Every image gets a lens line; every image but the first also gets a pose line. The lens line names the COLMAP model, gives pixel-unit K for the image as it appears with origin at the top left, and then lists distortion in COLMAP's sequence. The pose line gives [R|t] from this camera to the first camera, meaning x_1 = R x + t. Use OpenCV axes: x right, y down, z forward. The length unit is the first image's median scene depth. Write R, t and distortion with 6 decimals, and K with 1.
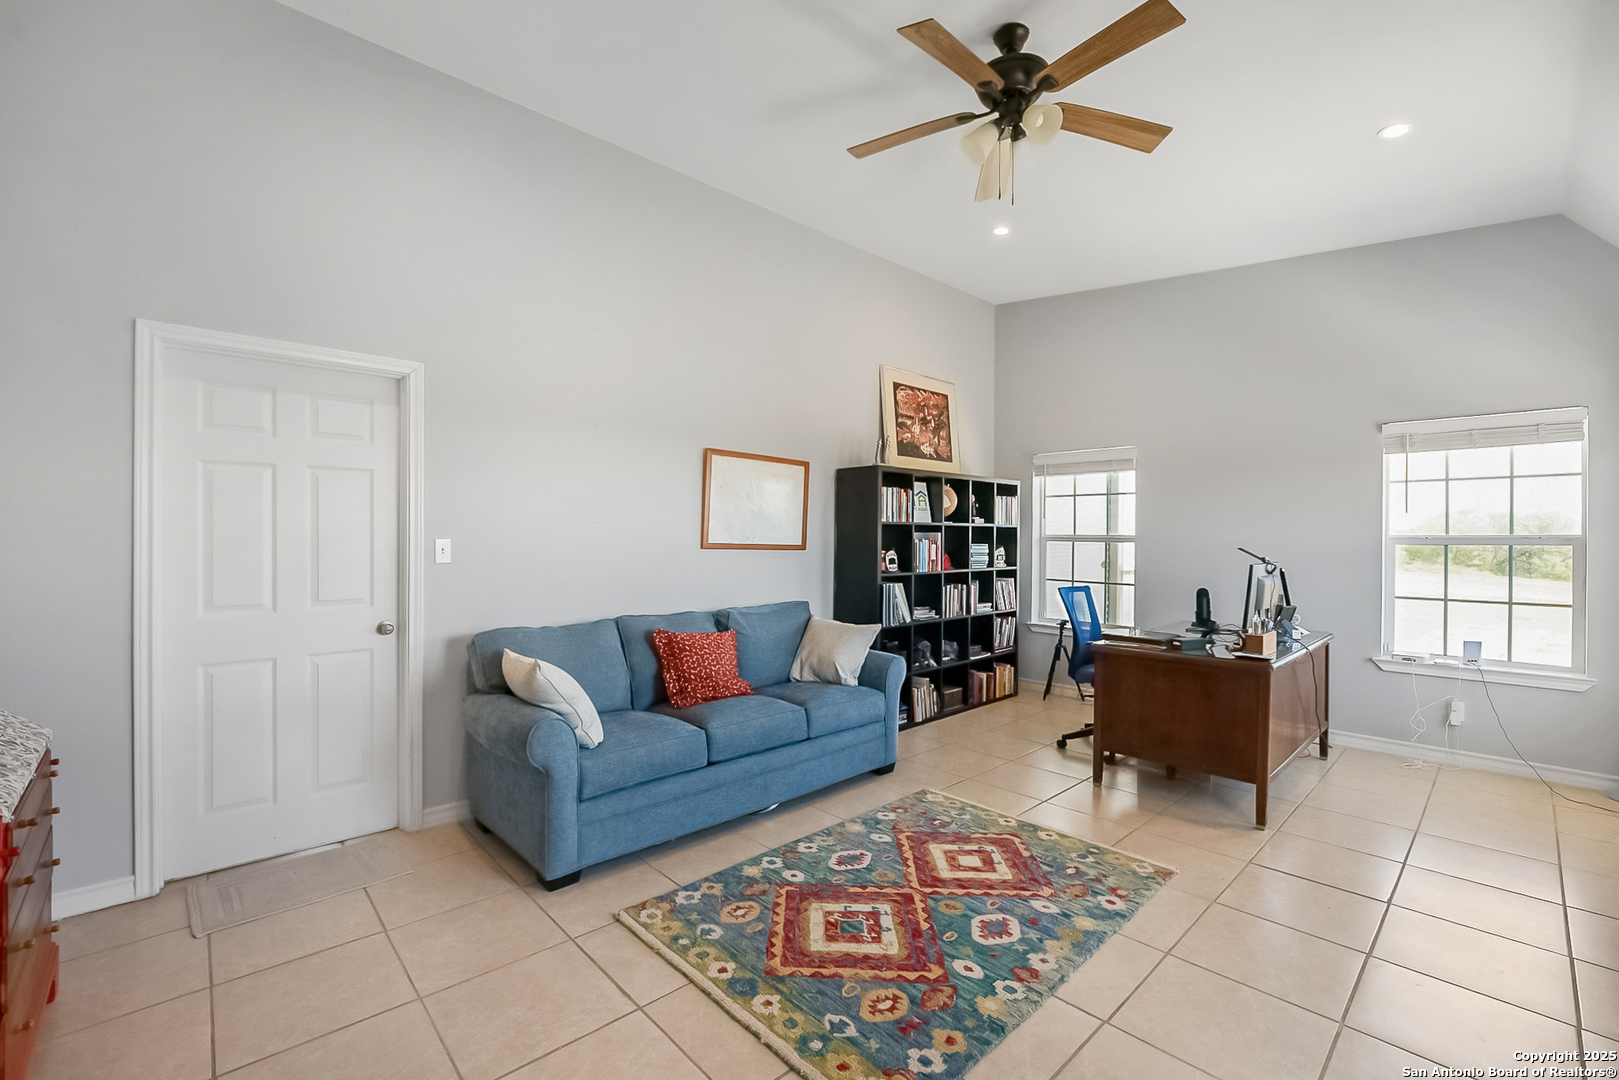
lens RADIAL K [[686.1, 0, 809.5], [0, 686.1, 540.0], [0, 0, 1]] dist [-0.017668, -0.000269]
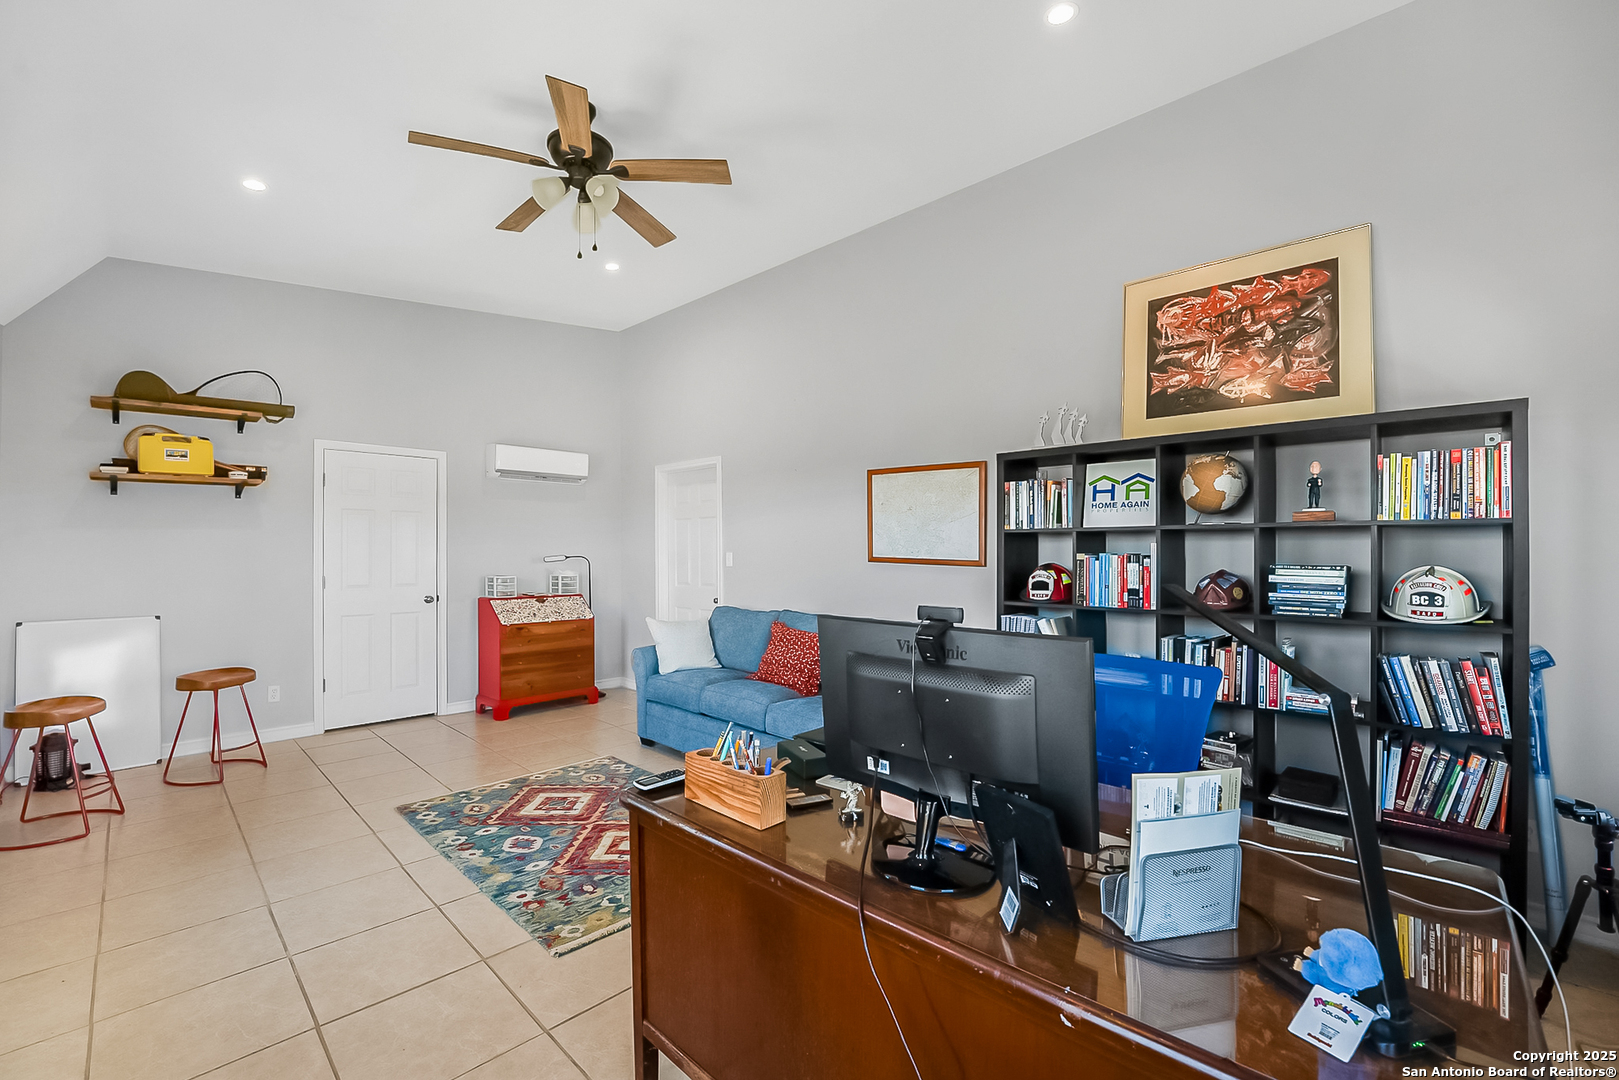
lens RADIAL K [[686.1, 0, 809.5], [0, 686.1, 540.0], [0, 0, 1]] dist [-0.017668, -0.000269]
pose [[0.039583, -0.017325, -0.999066, 1.459109], [-0.003503, 0.999841, -0.017477, -0.004188], [0.999210, 0.004191, 0.039516, 1.339562]]
